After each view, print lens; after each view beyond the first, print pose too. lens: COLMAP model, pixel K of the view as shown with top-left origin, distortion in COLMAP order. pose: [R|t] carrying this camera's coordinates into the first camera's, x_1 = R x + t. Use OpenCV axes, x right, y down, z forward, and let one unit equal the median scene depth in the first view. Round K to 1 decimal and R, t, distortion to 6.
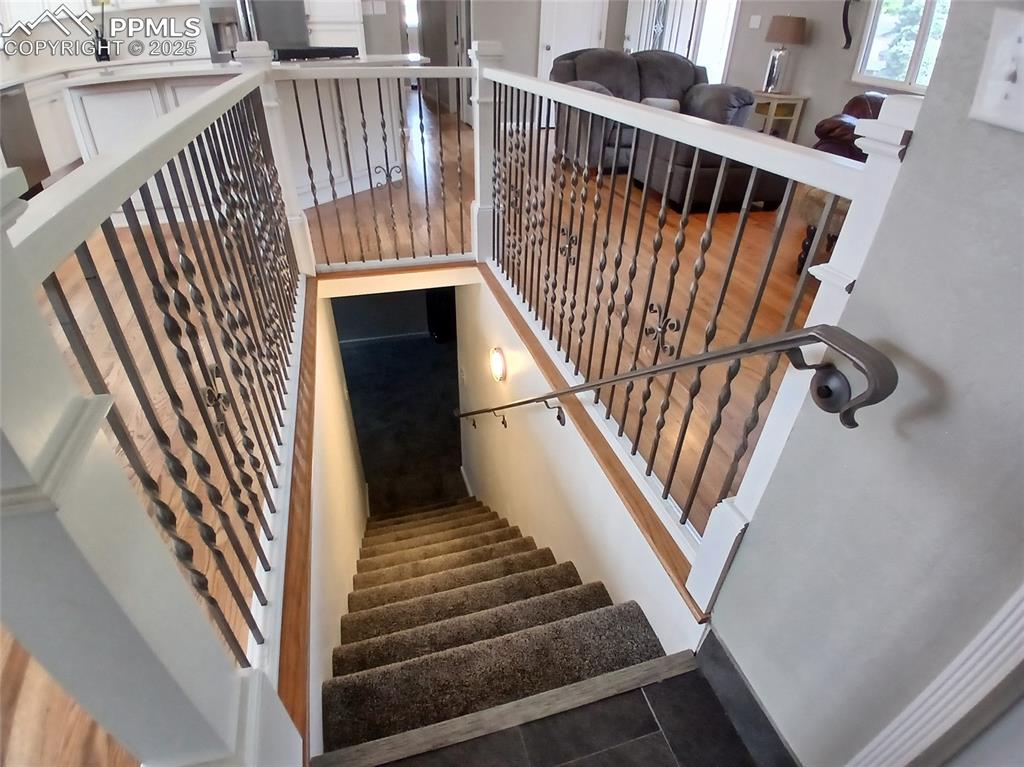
lens RADIAL K [[511.7, 0, 512.0], [0, 511.7, 383.5], [0, 0, 1]] dist [-0.002387, -0.042318]
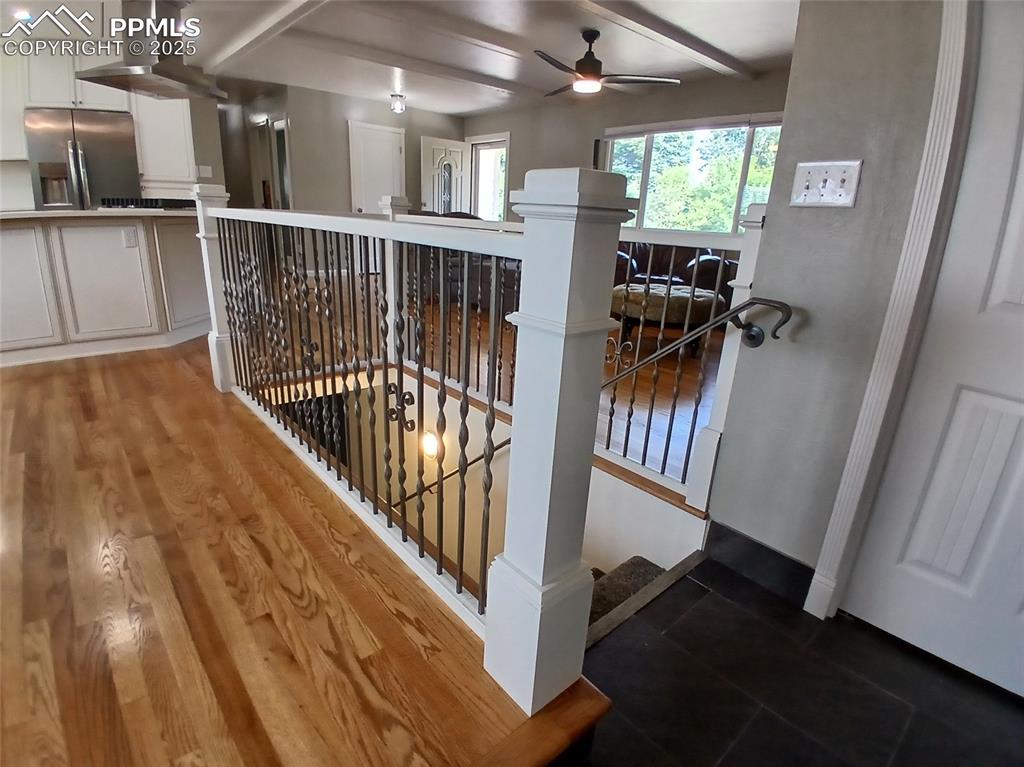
lens RADIAL K [[511.7, 0, 512.0], [0, 511.7, 383.5], [0, 0, 1]] dist [-0.002387, -0.042318]
pose [[0.905206, -0.107306, 0.411203, -0.204894], [0.214549, 0.950626, -0.224229, 0.080955], [-0.366839, 0.291196, 0.883535, -0.077917]]
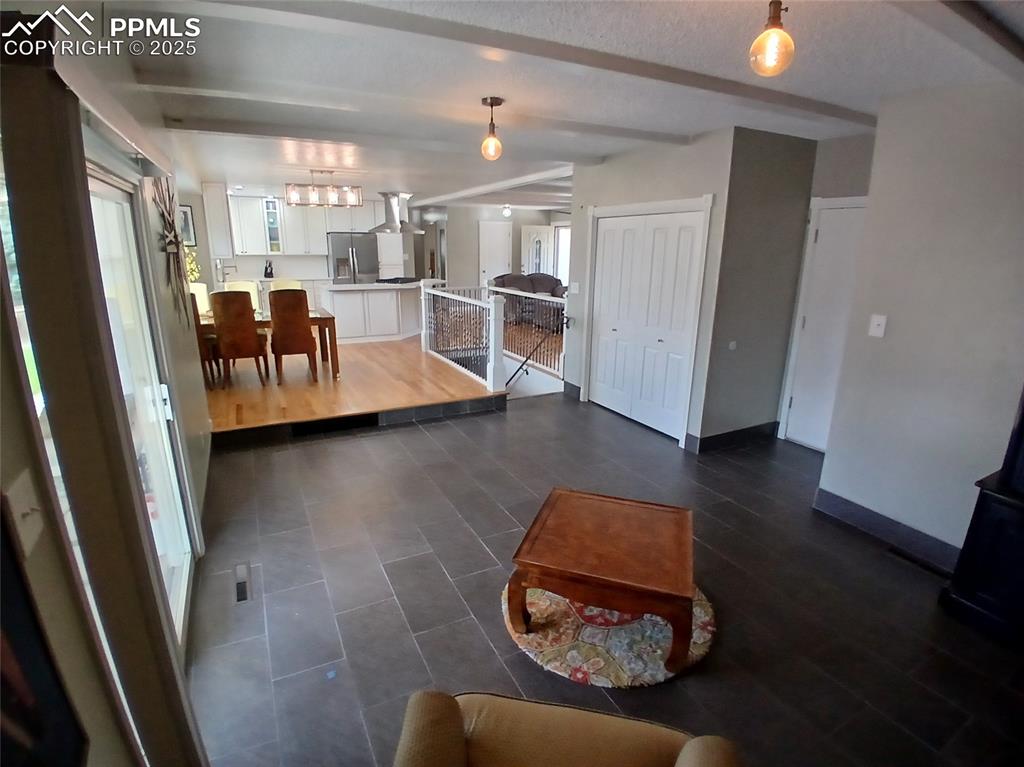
lens RADIAL K [[511.7, 0, 512.0], [0, 511.7, 383.5], [0, 0, 1]] dist [-0.002387, -0.042318]
pose [[0.981814, -0.054373, 0.181891, -0.307777], [0.111677, 0.940215, -0.321751, 0.588518], [-0.153523, 0.336213, 0.929189, -1.062170]]
